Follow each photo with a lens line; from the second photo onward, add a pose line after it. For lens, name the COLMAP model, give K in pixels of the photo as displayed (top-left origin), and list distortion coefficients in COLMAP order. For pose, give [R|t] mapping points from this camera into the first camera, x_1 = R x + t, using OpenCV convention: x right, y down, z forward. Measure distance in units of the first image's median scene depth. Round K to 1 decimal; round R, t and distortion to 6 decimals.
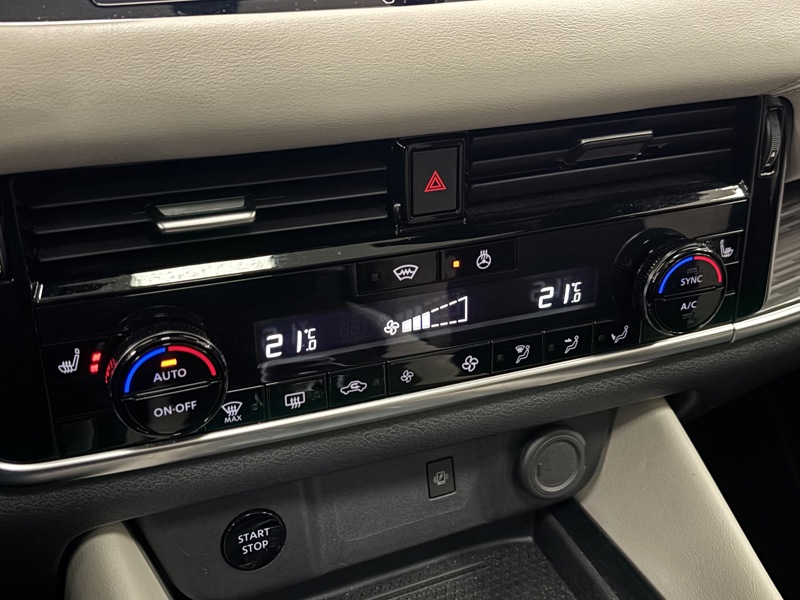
lens RADIAL K [[969.0, 0, 404.1], [0, 969.0, 301.4], [0, 0, 1]] dist [0.038648, 0.000000]
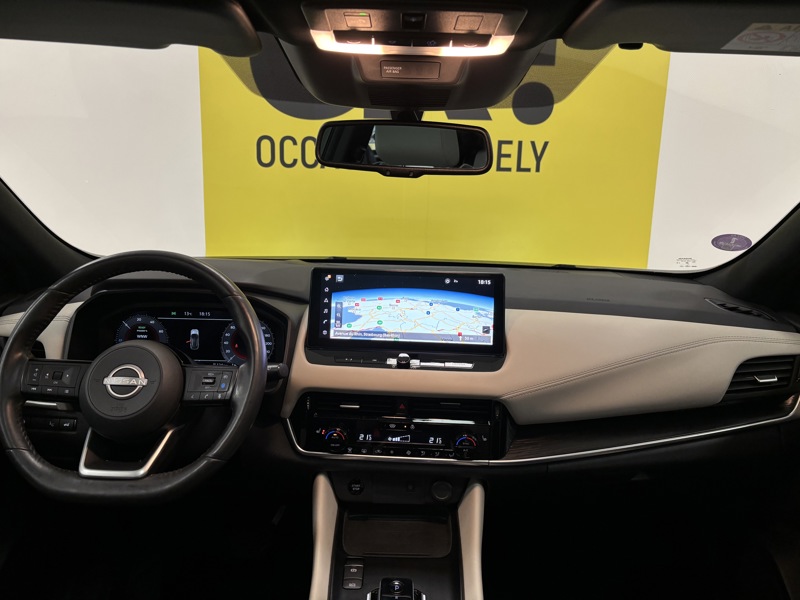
lens RADIAL K [[610.1, 0, 414.6], [0, 610.1, 291.9], [0, 0, 1]] dist [0.023953, -0.028595]
pose [[0.907902, 0.105743, -0.405626, 1.040780], [-0.201241, 0.958807, -0.200480, -0.072489], [0.367718, 0.263644, 0.891782, -1.426720]]
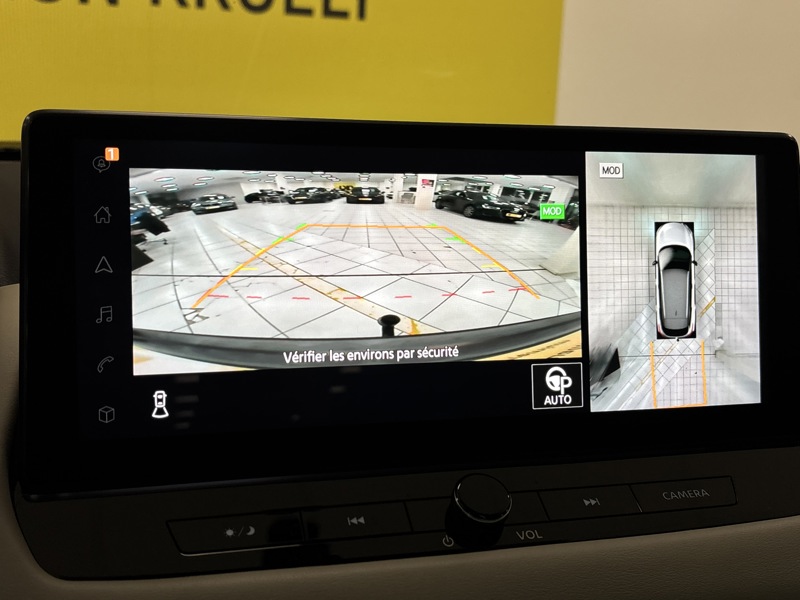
lens RADIAL K [[969.0, 0, 402.3], [0, 969.0, 300.5], [0, 0, 1]] dist [0.038648, 0.000000]
pose [[0.994424, 0.066798, -0.081601, 0.004697], [-0.082610, 0.974403, -0.209079, -0.285415], [0.065546, 0.214655, 0.974488, -0.099132]]
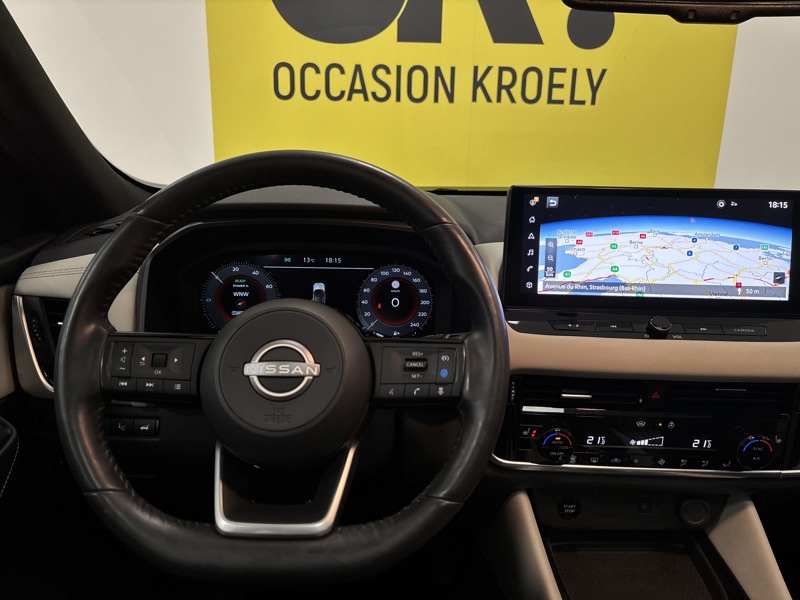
lens RADIAL K [[610.1, 0, 405.4], [0, 610.1, 295.6], [0, 0, 1]] dist [0.023953, -0.028595]
pose [[0.918674, 0.125441, -0.374571, -0.006792], [-0.186708, 0.973522, -0.131894, -0.028684], [0.348108, 0.191102, 0.917769, -0.907999]]
